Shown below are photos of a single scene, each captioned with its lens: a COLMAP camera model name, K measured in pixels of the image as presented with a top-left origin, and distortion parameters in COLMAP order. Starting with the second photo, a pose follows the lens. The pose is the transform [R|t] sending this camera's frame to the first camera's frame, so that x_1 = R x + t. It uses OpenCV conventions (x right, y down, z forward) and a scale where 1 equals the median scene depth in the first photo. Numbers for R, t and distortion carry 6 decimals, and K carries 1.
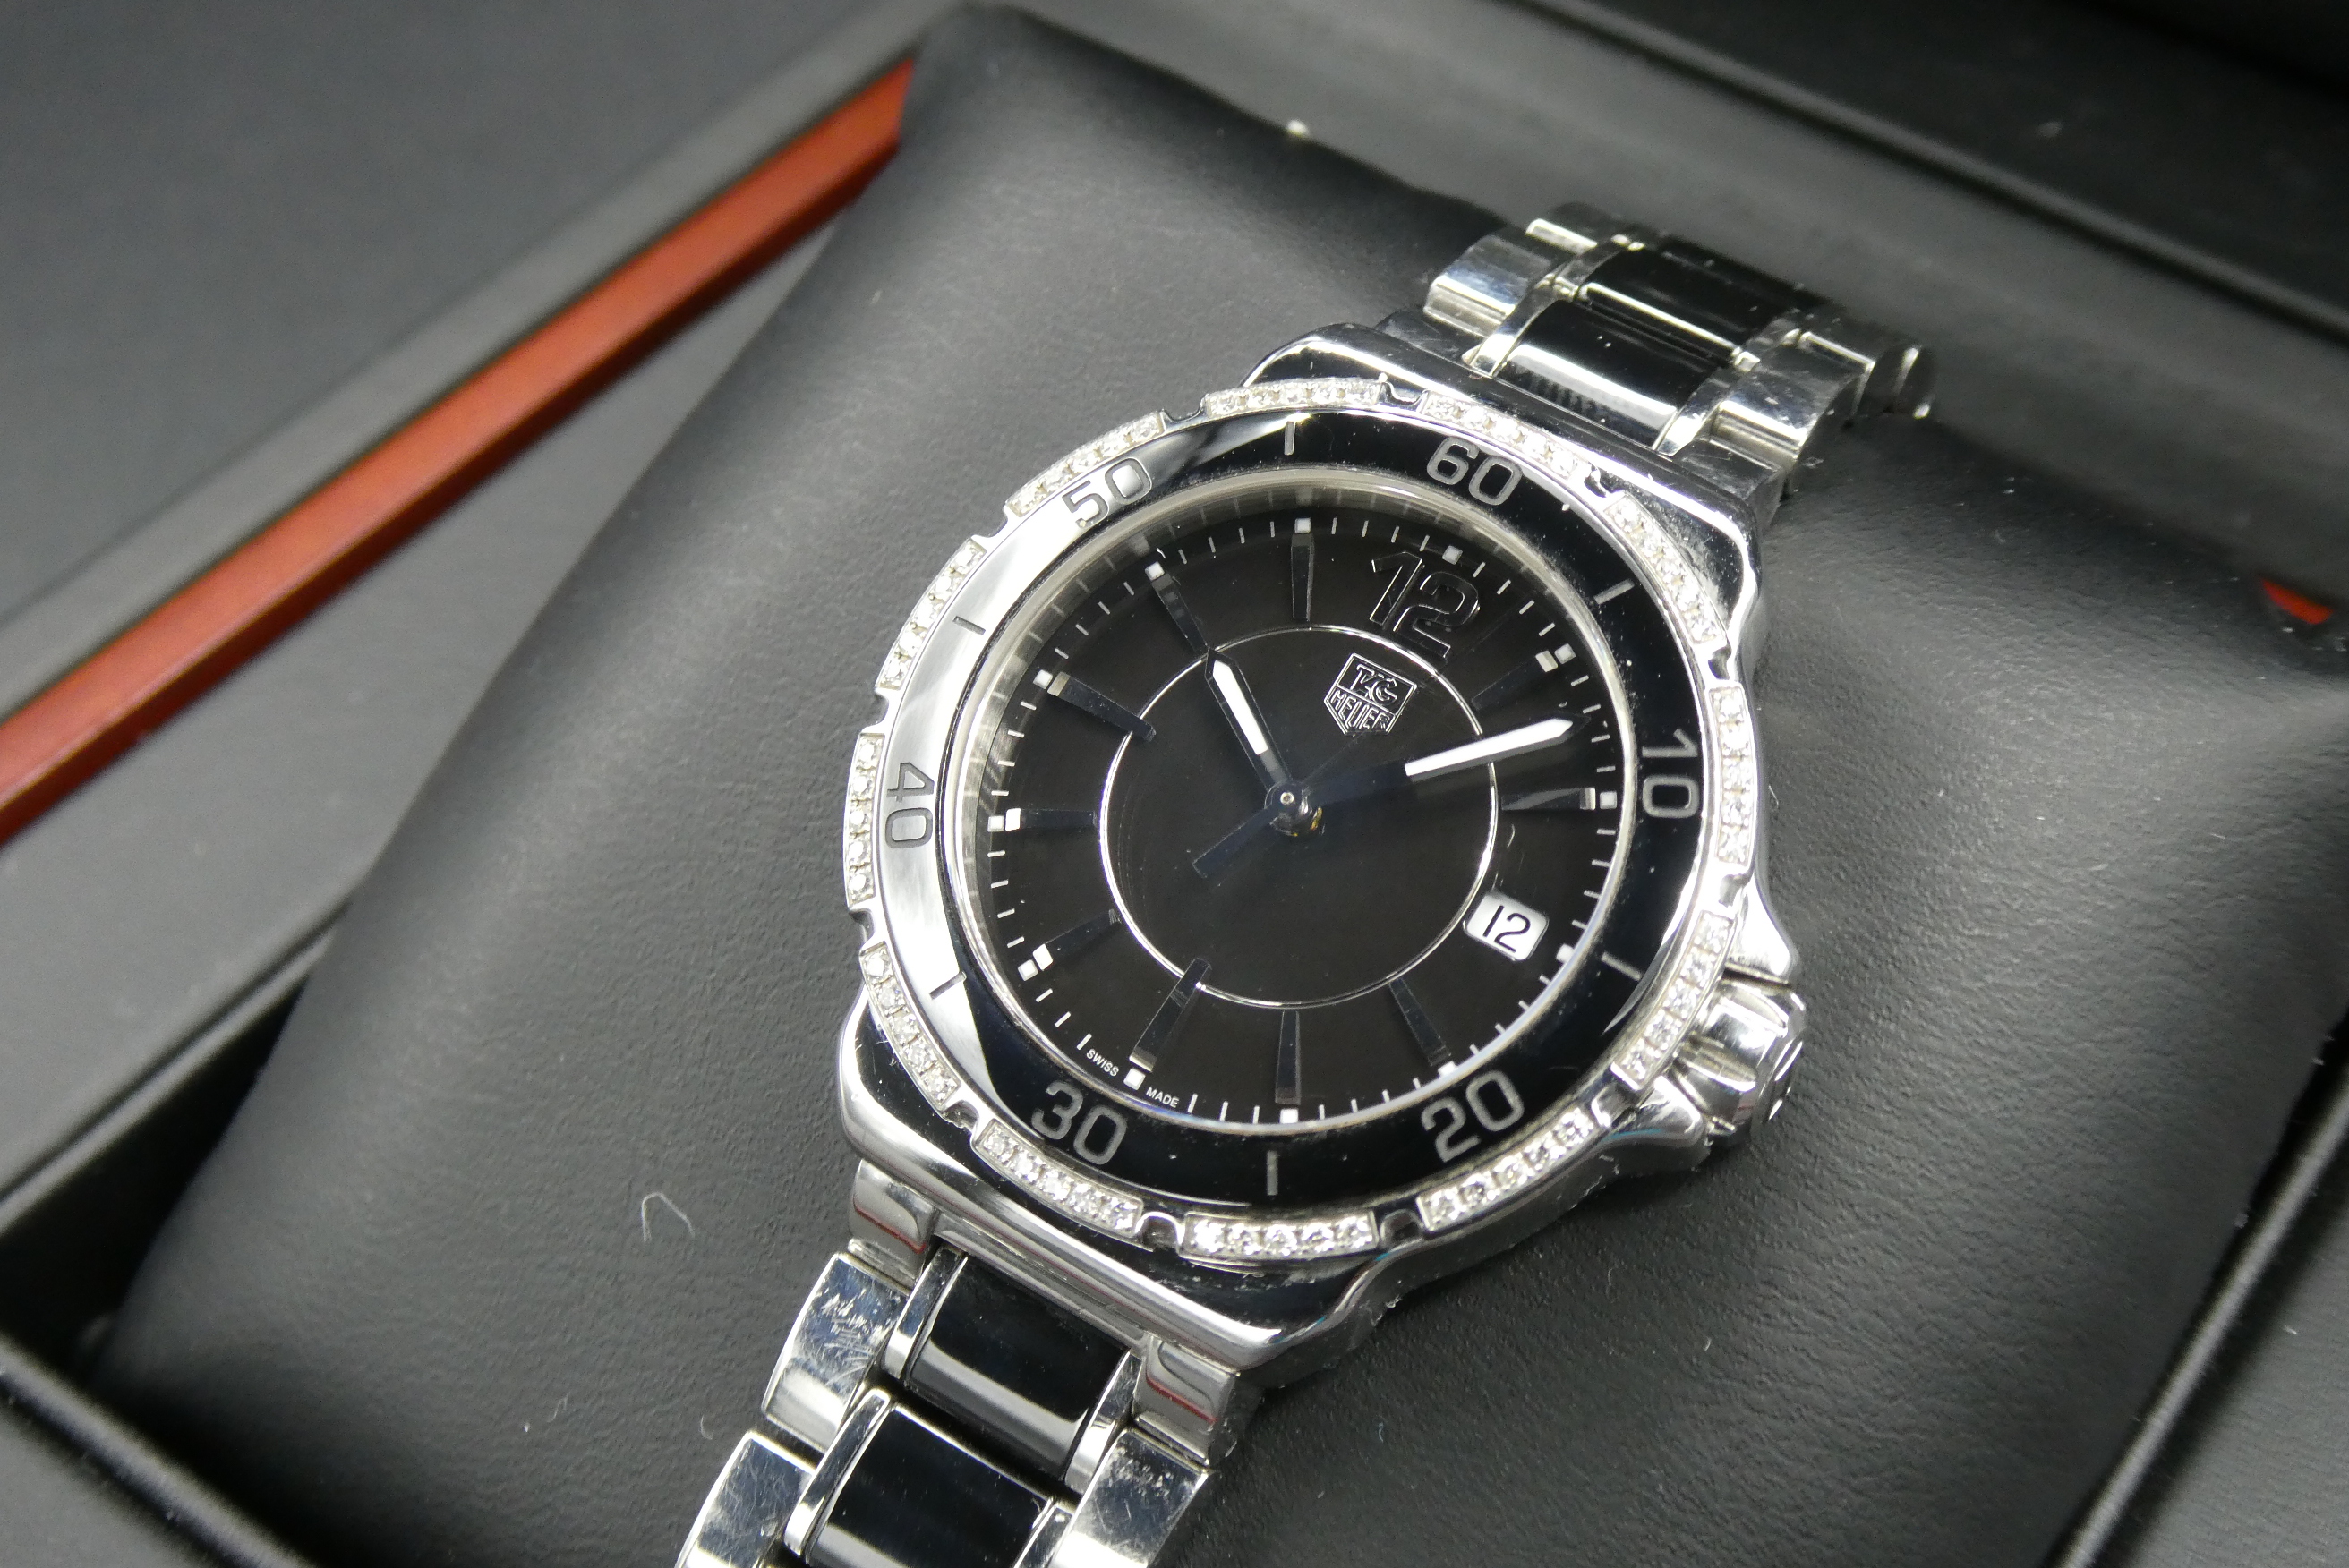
lens RADIAL K [[3337.8, 0, 1154.8], [0, 3337.8, 790.0], [0, 0, 1]] dist [-0.122239, 0.000000]
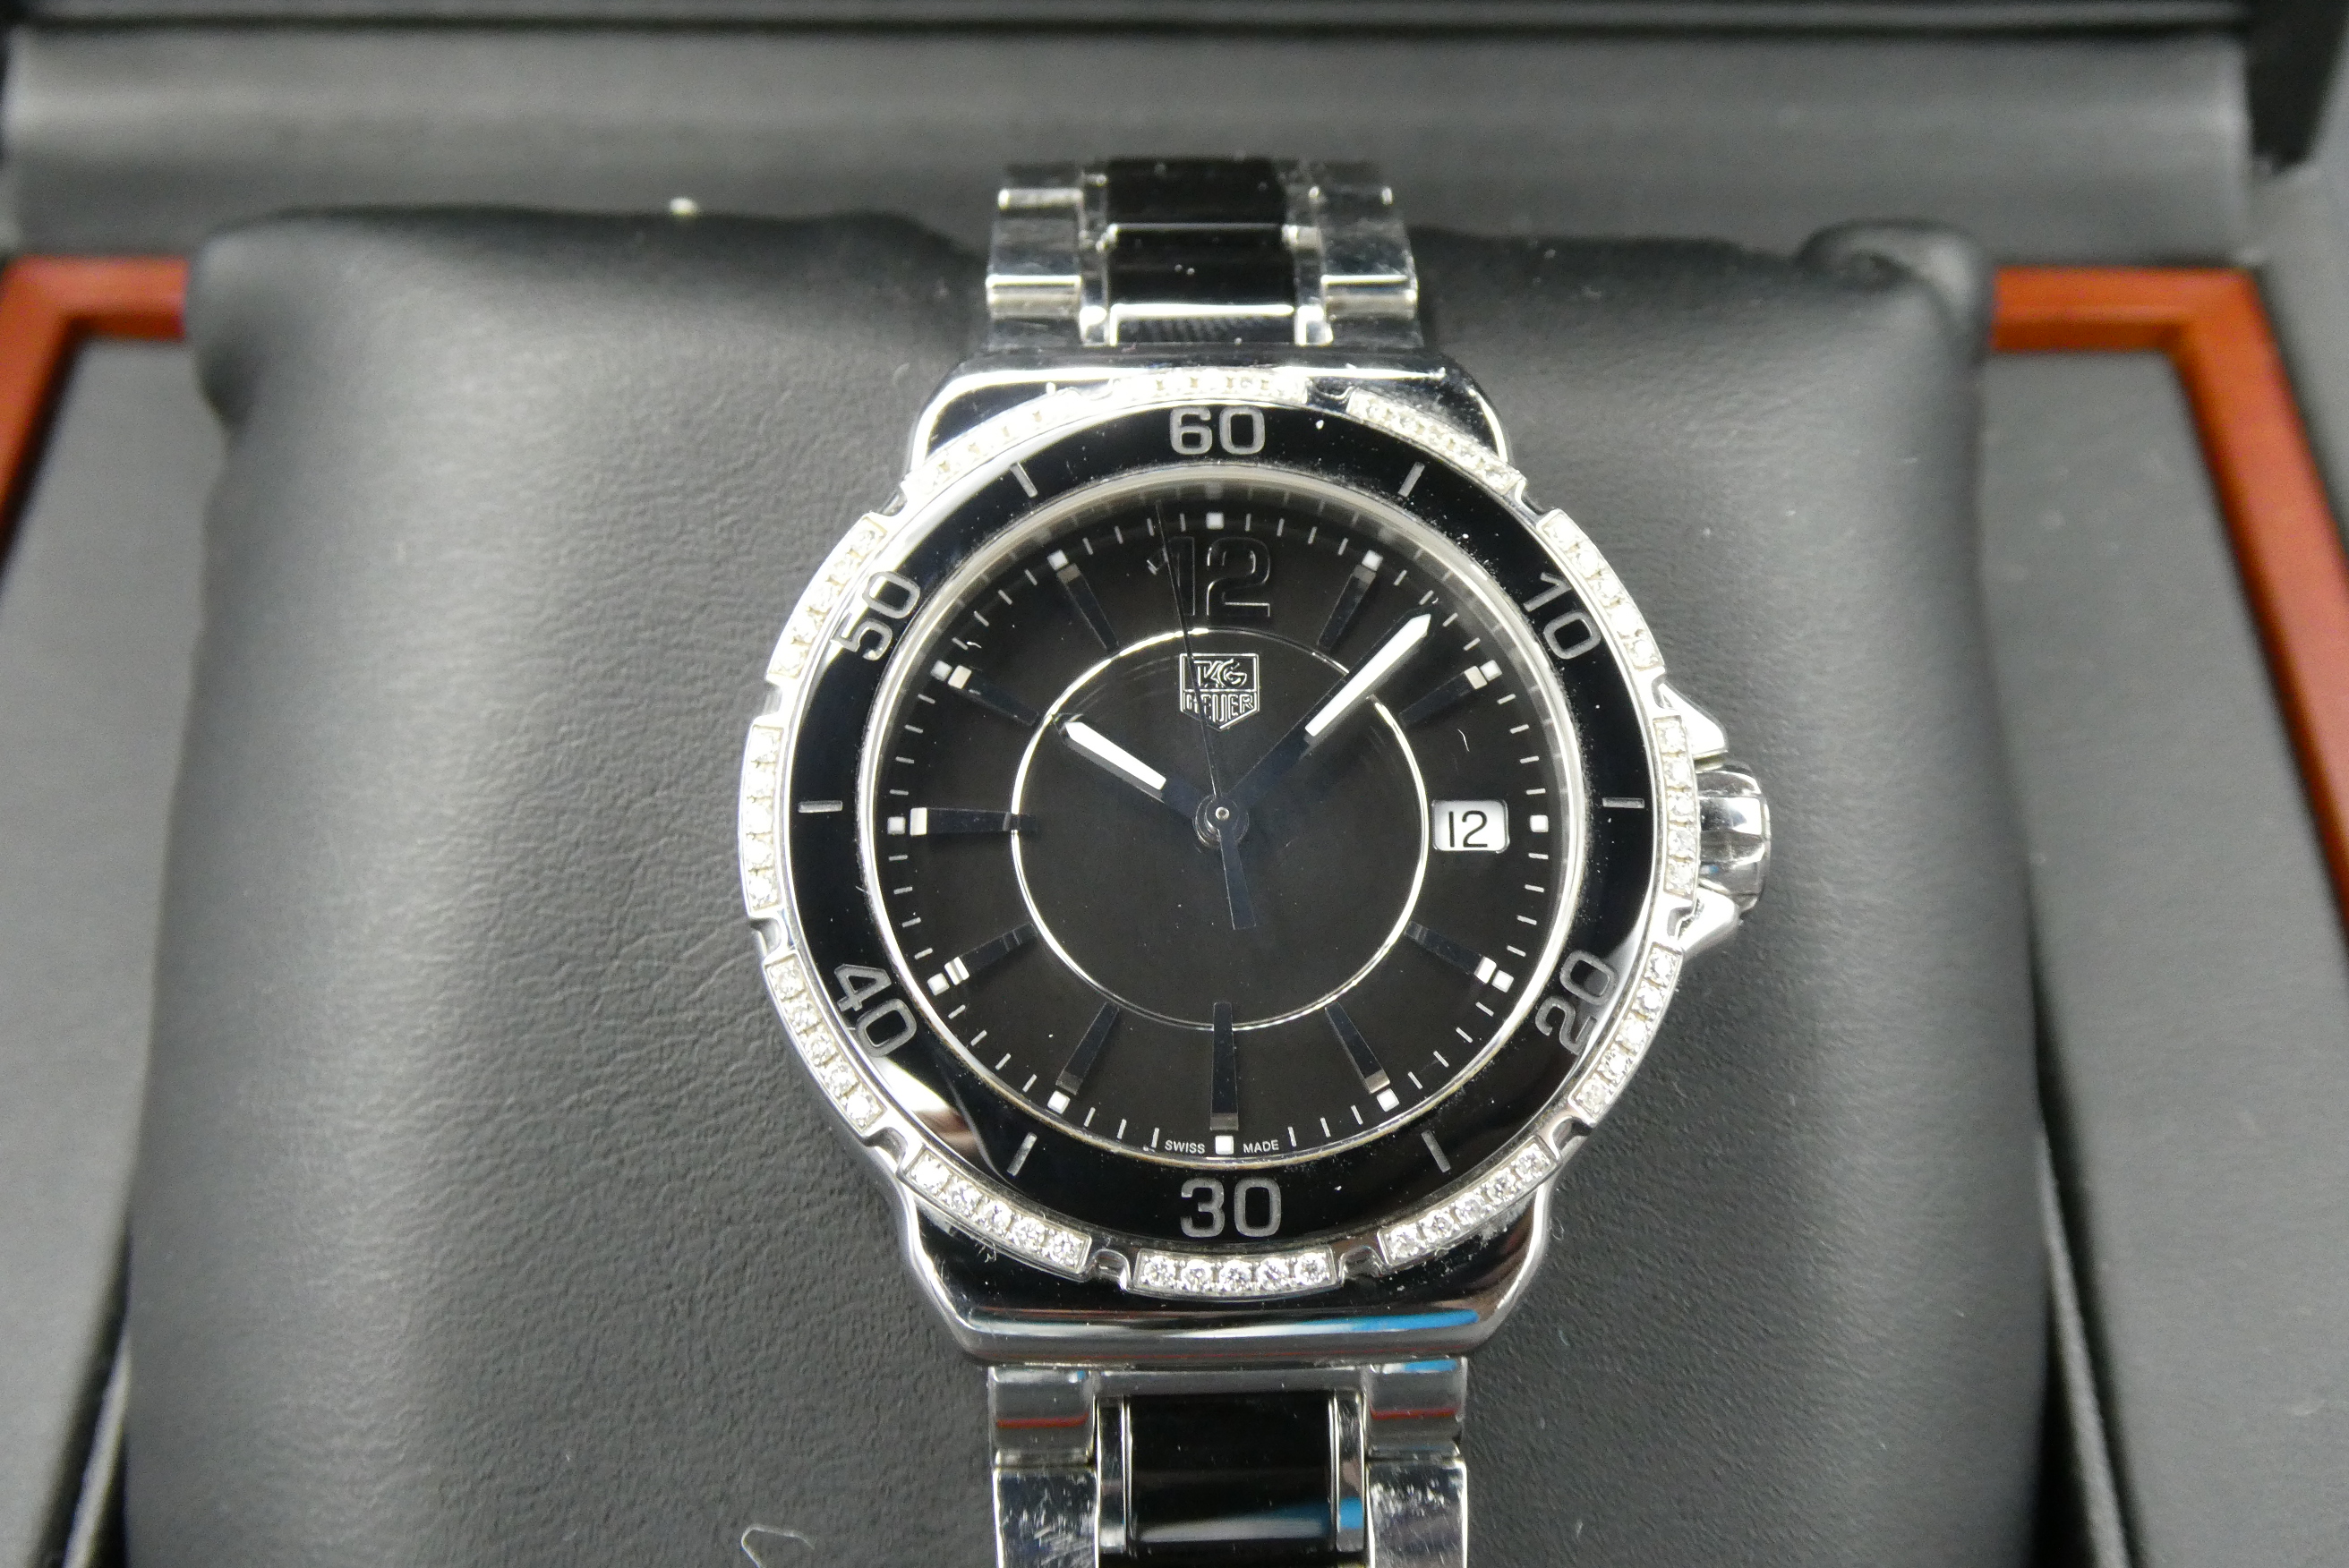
lens RADIAL K [[3337.8, 0, 1223.3], [0, 3337.8, 822.9], [0, 0, 1]] dist [-0.122239, 0.000000]
pose [[0.800999, -0.448677, 0.396344, -0.341841], [0.436102, 0.890869, 0.127149, -0.117038], [-0.410140, 0.071000, 0.909255, 0.120263]]
